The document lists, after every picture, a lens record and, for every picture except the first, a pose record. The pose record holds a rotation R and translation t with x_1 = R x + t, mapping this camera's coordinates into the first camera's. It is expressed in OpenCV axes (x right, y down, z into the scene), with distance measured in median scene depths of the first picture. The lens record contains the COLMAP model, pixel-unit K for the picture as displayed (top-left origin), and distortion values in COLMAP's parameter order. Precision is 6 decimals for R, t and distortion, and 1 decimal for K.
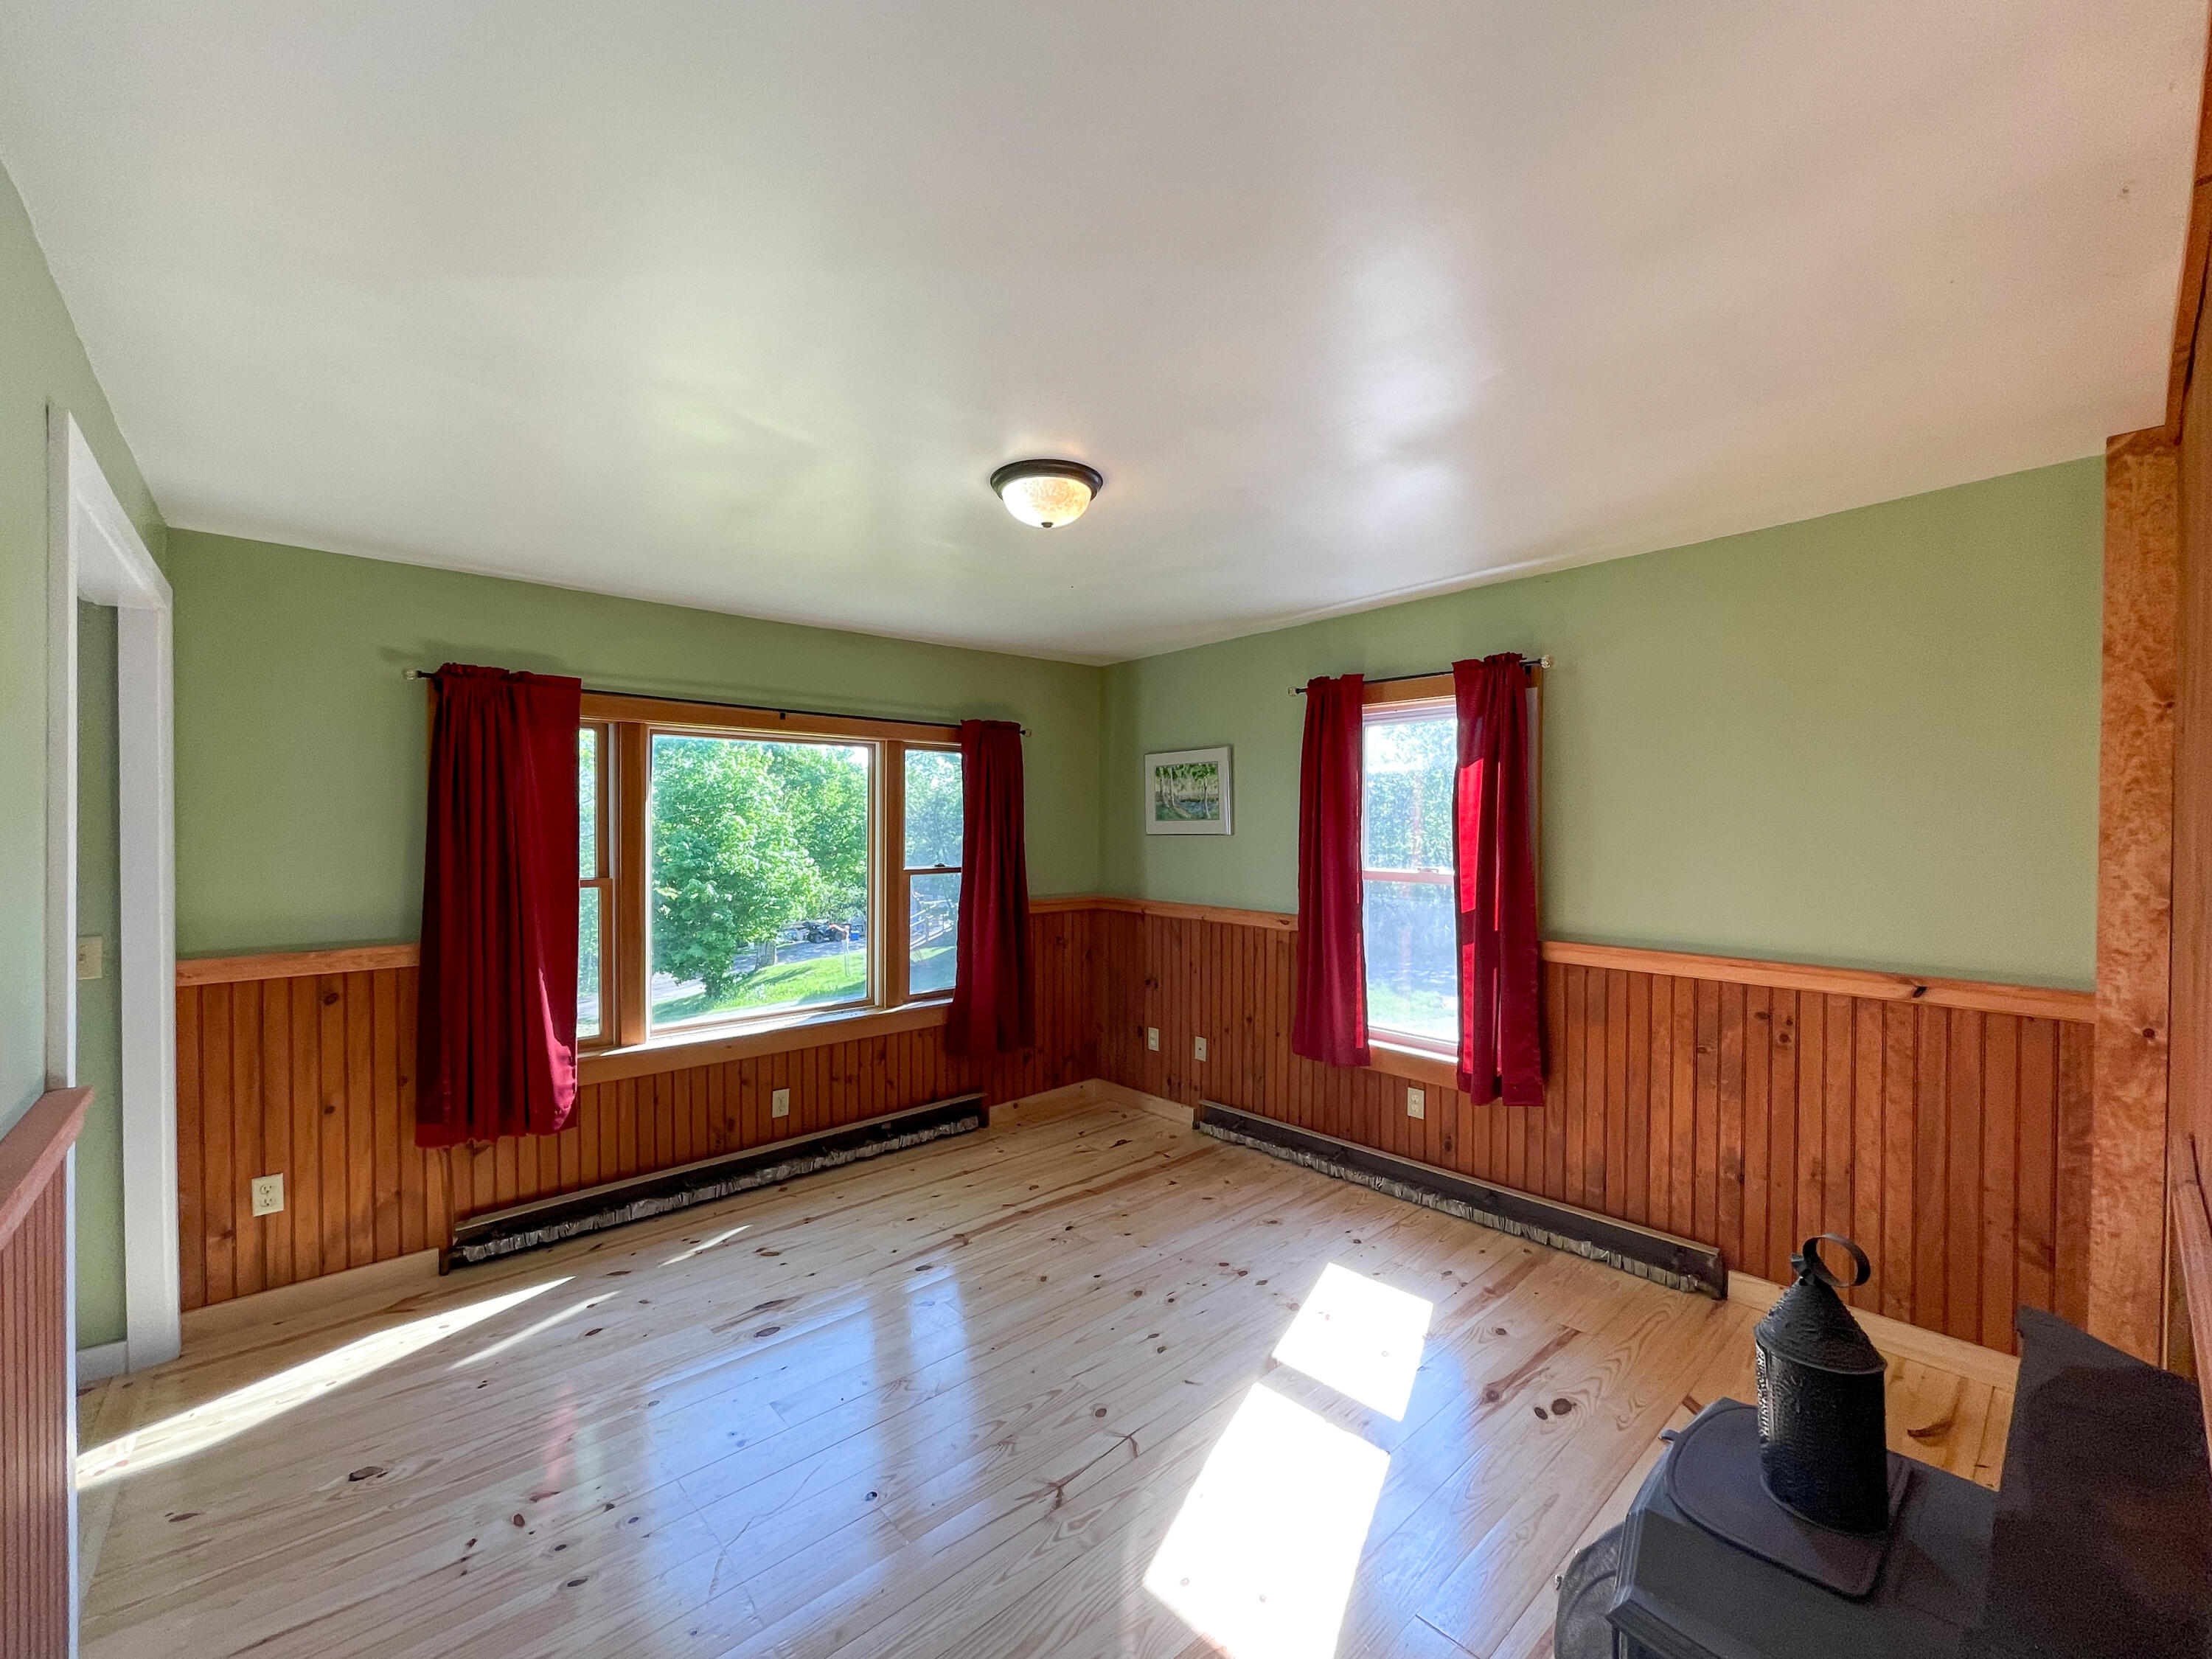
lens RADIAL K [[884.8, 0, 1101.5], [0, 884.8, 839.5], [0, 0, 1]] dist [-0.001416, -0.000428]
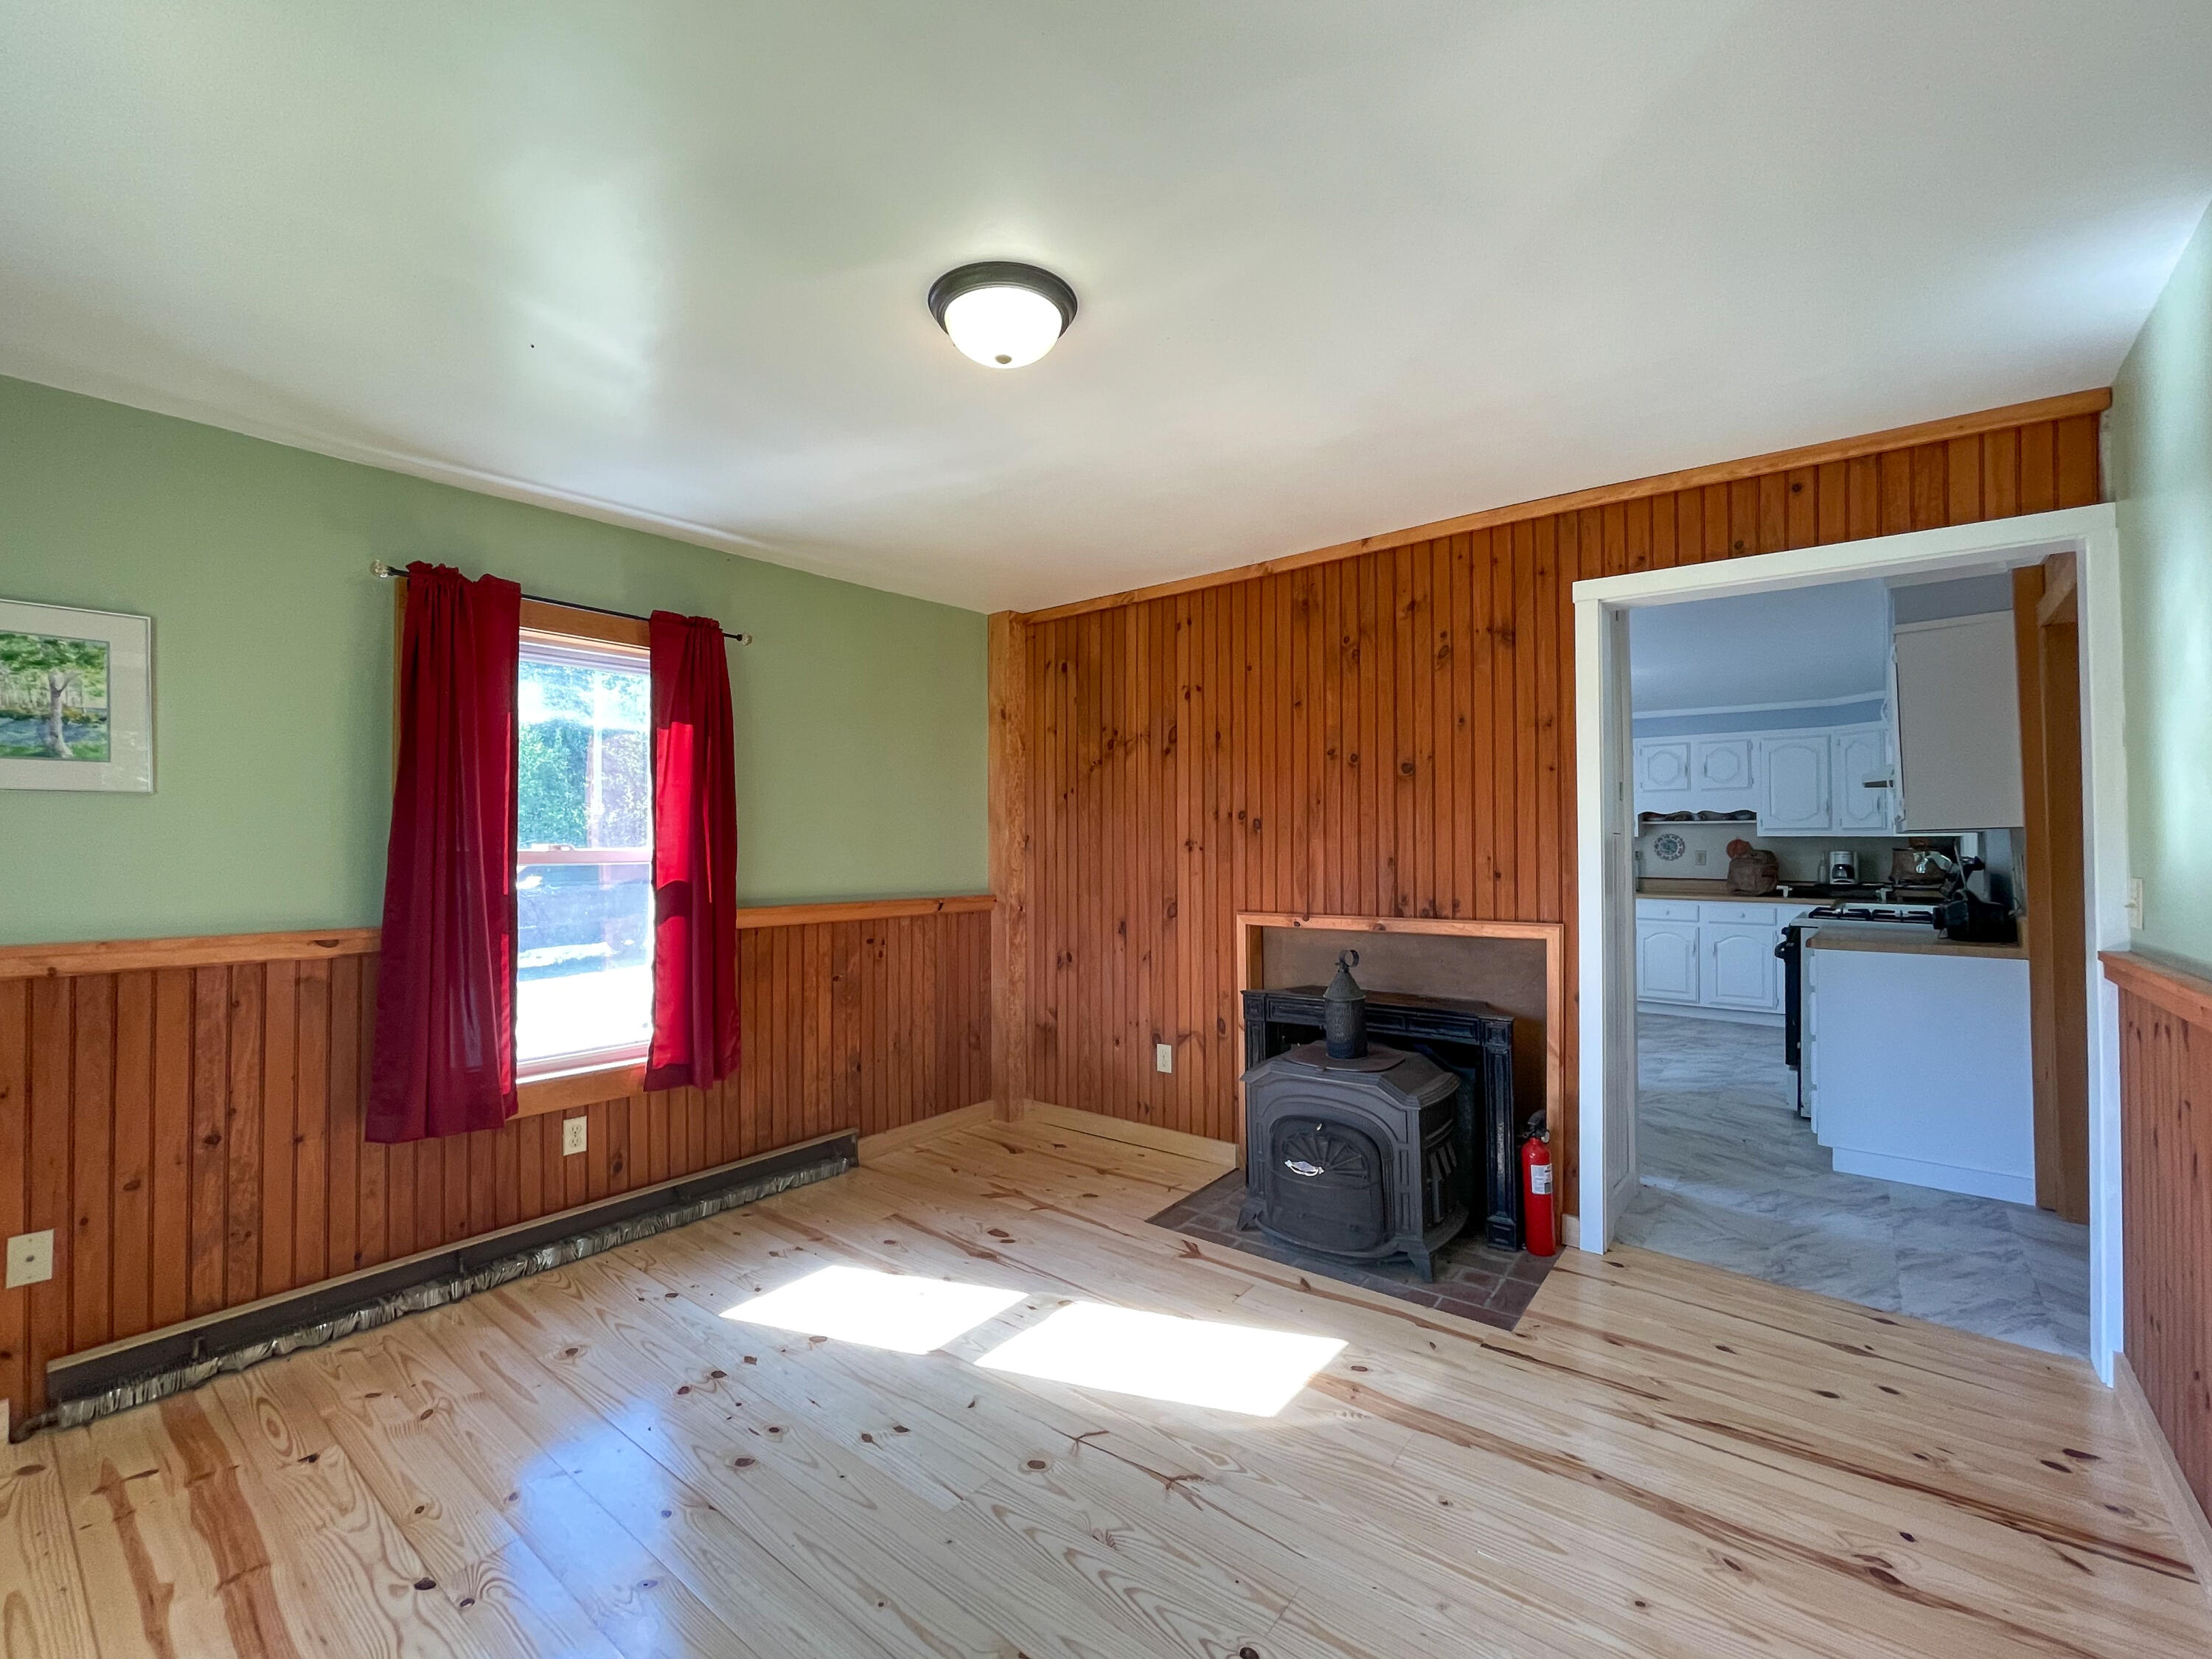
lens RADIAL K [[900.6, 0, 1085.2], [0, 900.6, 839.6], [0, 0, 1]] dist [-0.001227, -0.000435]
pose [[-0.112838, 0.000477, 0.993613, -0.575263], [0.014719, 0.999891, 0.001191, 0.038299], [-0.993504, 0.014760, -0.112833, 0.704108]]
